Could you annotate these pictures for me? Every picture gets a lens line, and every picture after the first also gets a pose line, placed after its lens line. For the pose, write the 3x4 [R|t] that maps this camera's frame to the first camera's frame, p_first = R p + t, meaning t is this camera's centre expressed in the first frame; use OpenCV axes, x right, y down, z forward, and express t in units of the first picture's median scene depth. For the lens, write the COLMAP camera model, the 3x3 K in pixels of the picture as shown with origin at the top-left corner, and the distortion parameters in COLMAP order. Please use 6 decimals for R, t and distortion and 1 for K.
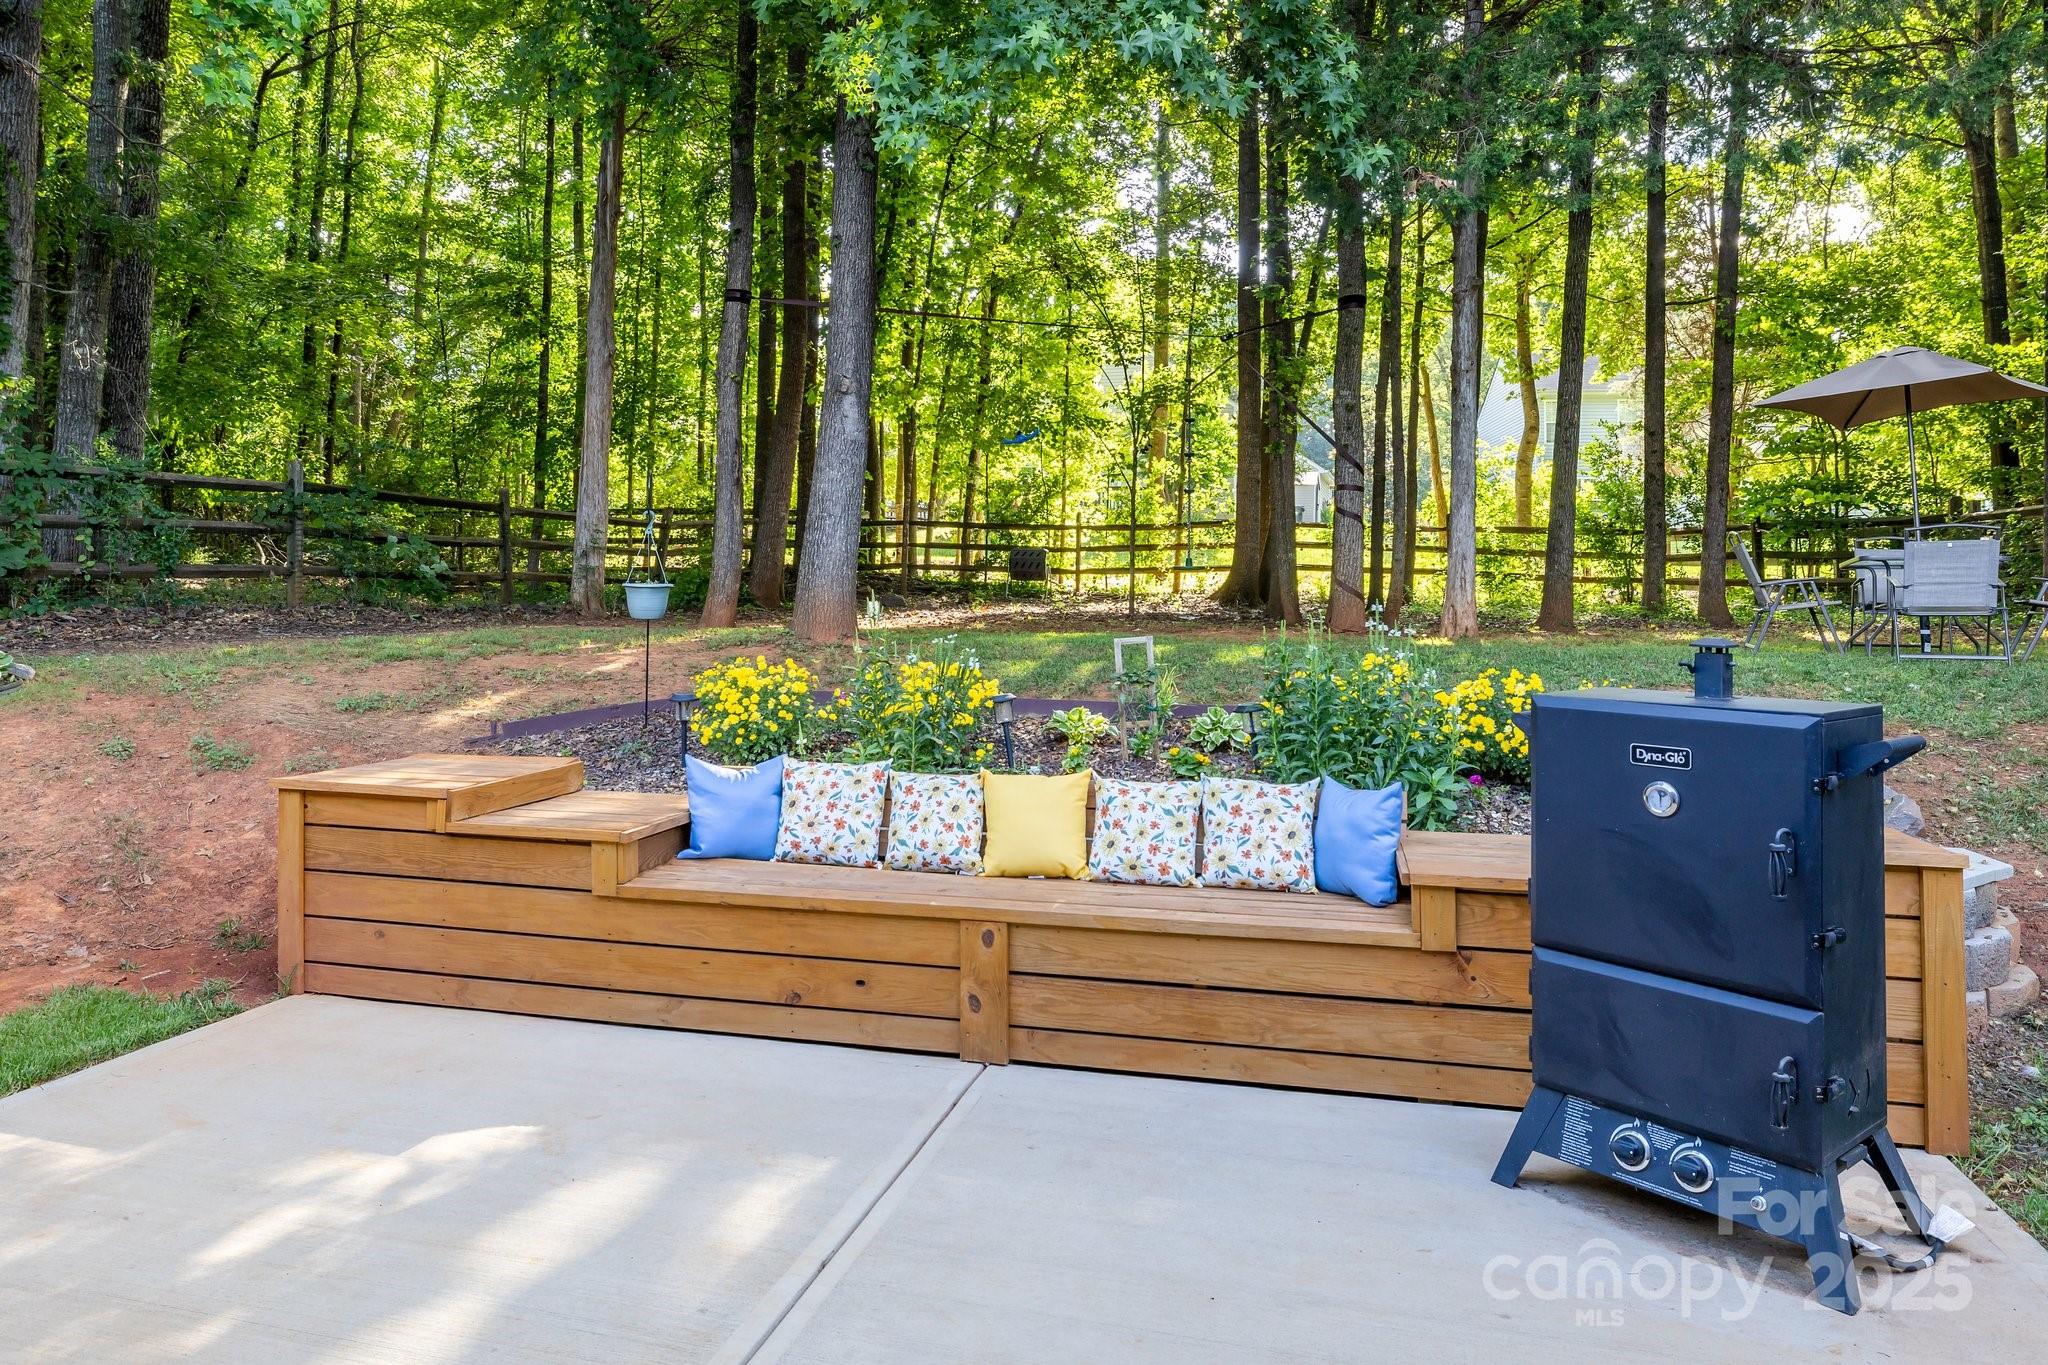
lens RADIAL K [[1331.8, 0, 1022.1], [0, 1331.8, 604.3], [0, 0, 1]] dist [-0.001306, 0.001382]
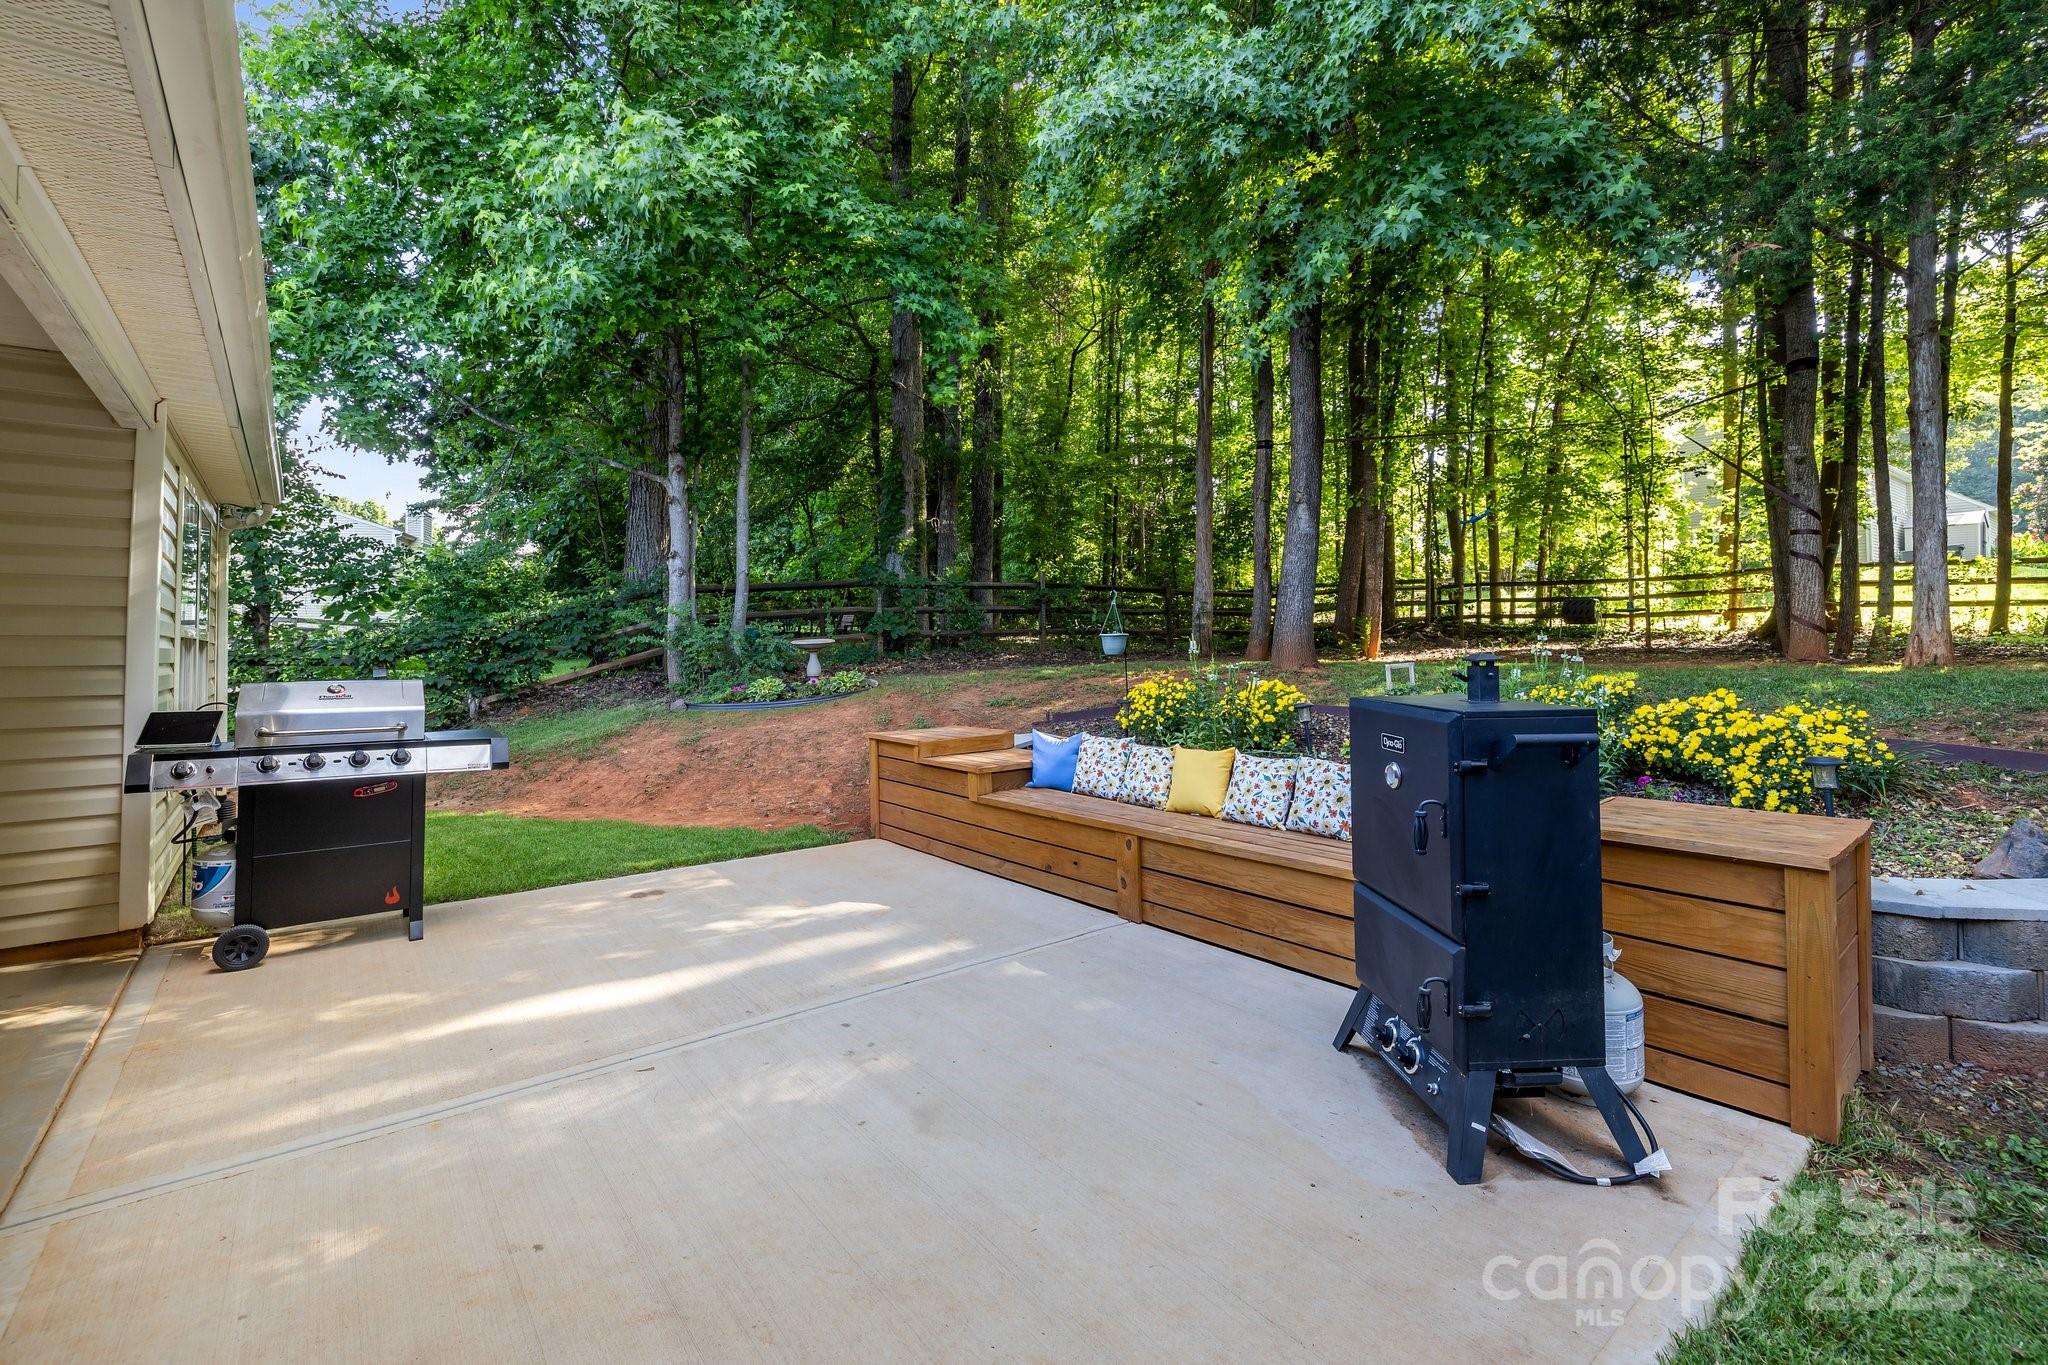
lens RADIAL K [[866.8, 0, 1007.4], [0, 866.8, 668.9], [0, 0, 1]] dist [0.000386, 0.000186]
pose [[0.809042, -0.001601, -0.587749, 0.402121], [0.015411, 0.999710, 0.018489, 0.011090], [0.587549, -0.024016, 0.808832, 0.047488]]
